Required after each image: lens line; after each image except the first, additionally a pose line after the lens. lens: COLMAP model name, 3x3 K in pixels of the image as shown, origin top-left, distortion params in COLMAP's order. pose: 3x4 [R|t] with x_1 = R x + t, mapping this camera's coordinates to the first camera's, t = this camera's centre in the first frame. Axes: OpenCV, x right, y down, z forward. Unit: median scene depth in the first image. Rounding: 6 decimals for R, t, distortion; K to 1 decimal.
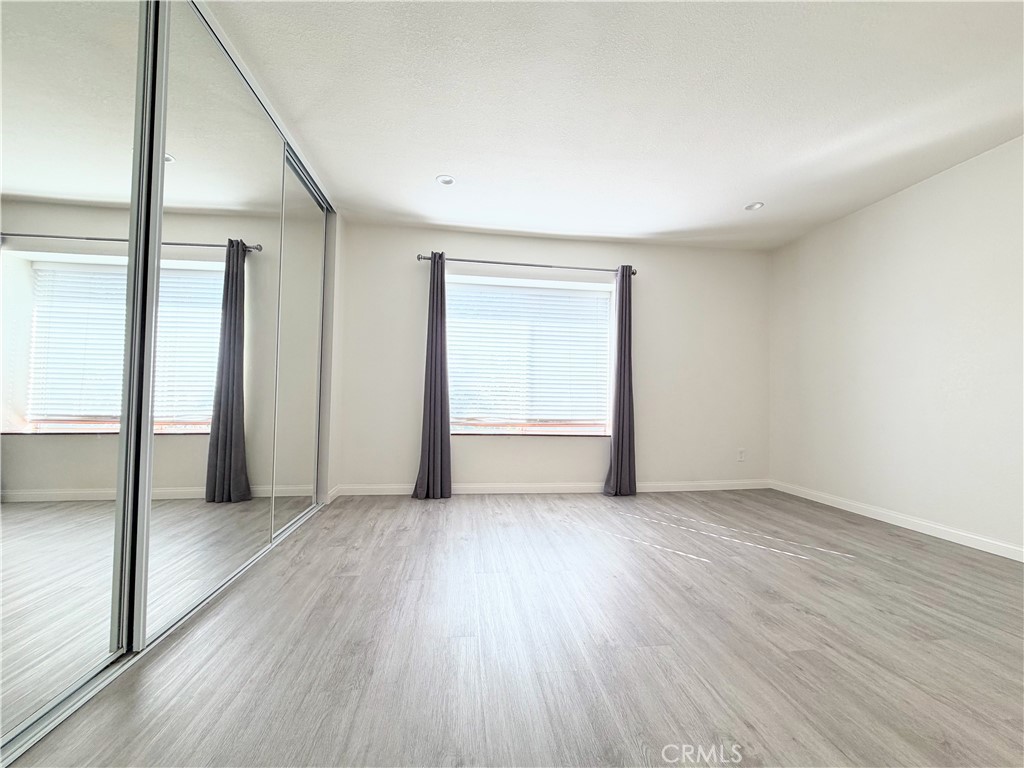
lens RADIAL K [[415.6, 0, 512.0], [0, 415.6, 384.0], [0, 0, 1]] dist [-0.002037, -0.000266]
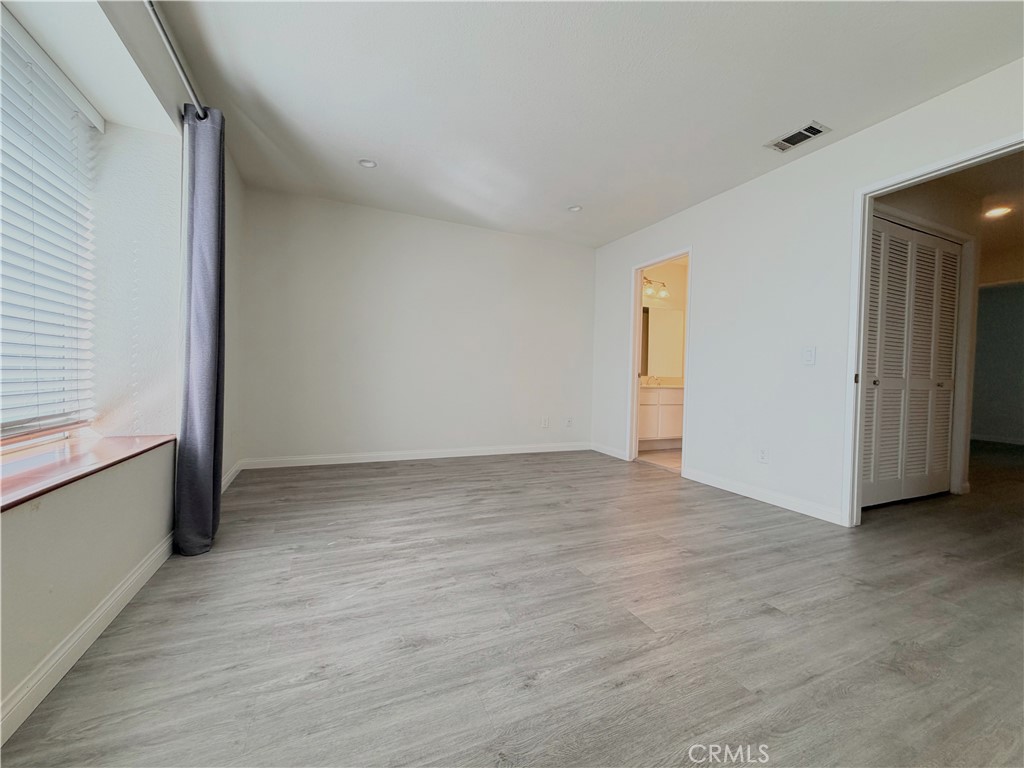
lens RADIAL K [[408.3, 0, 512.0], [0, 408.3, 384.0], [0, 0, 1]] dist [0.001091, -0.000417]
pose [[-0.287137, -0.041030, 0.957011, -0.398688], [-0.060976, 0.997839, 0.024485, 0.026576], [-0.955947, -0.051324, -0.289018, 0.879452]]
